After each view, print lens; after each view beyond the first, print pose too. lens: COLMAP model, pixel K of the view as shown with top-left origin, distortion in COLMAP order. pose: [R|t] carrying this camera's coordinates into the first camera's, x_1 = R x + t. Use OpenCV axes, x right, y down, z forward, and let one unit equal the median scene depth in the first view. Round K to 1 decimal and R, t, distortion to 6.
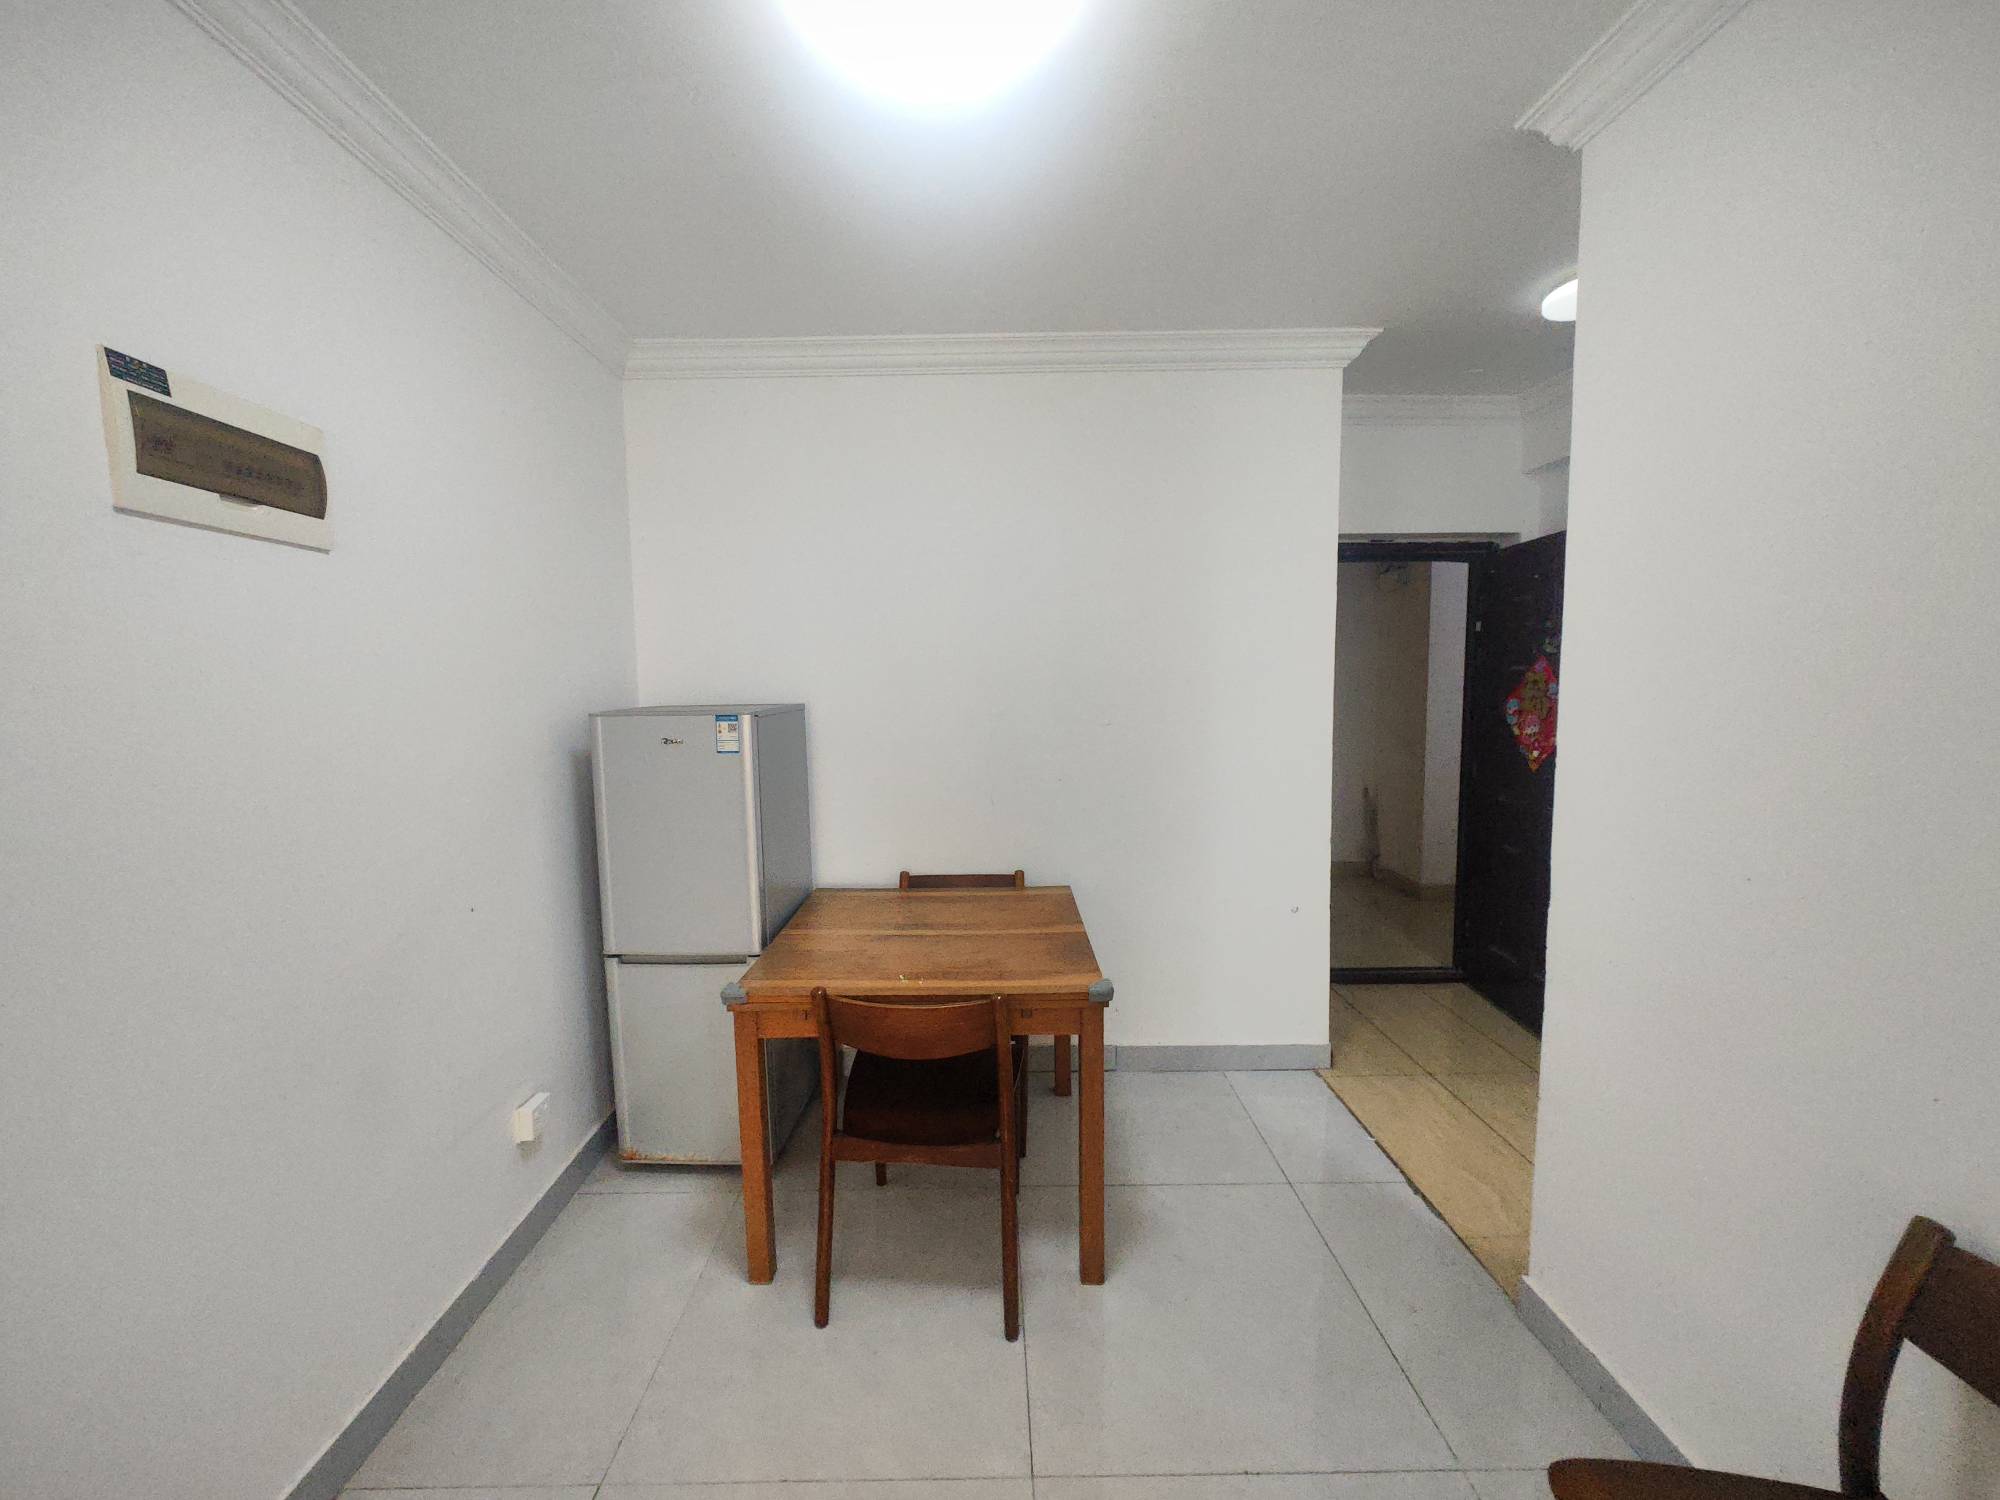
lens RADIAL K [[760.9, 0, 992.5], [0, 760.9, 744.7], [0, 0, 1]] dist [0.001468, -0.000852]
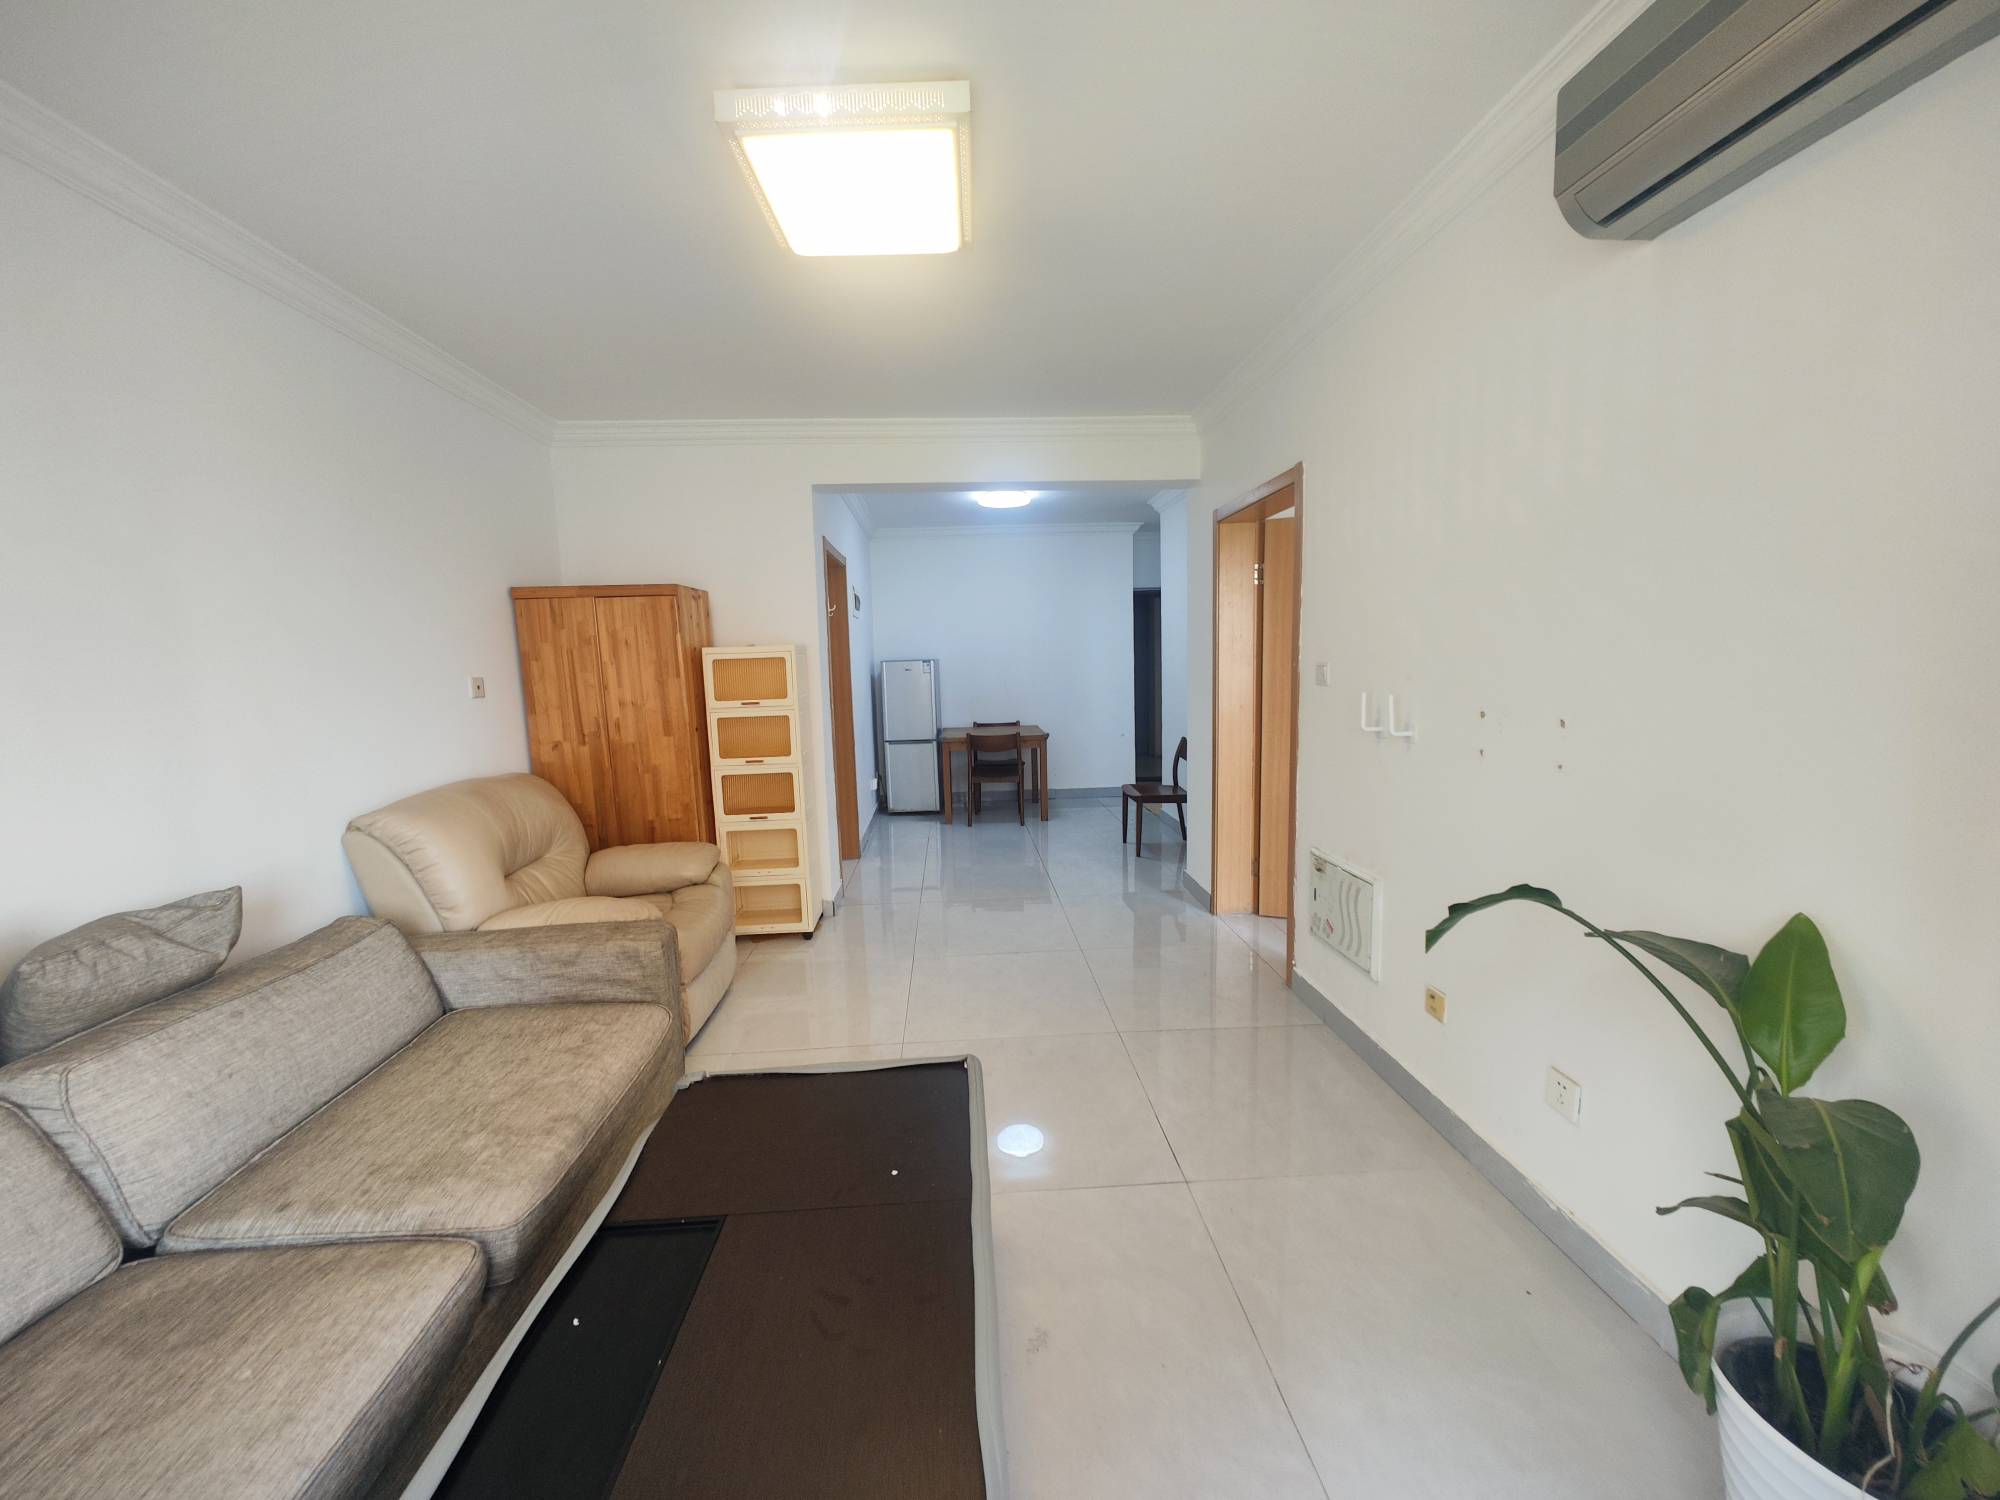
lens RADIAL K [[760.9, 0, 992.5], [0, 760.9, 744.7], [0, 0, 1]] dist [0.001468, -0.000852]
pose [[0.999899, -0.012999, 0.005746, -0.097357], [0.012782, 0.999258, 0.036346, 0.185747], [-0.006214, -0.036269, 0.999323, -2.029095]]
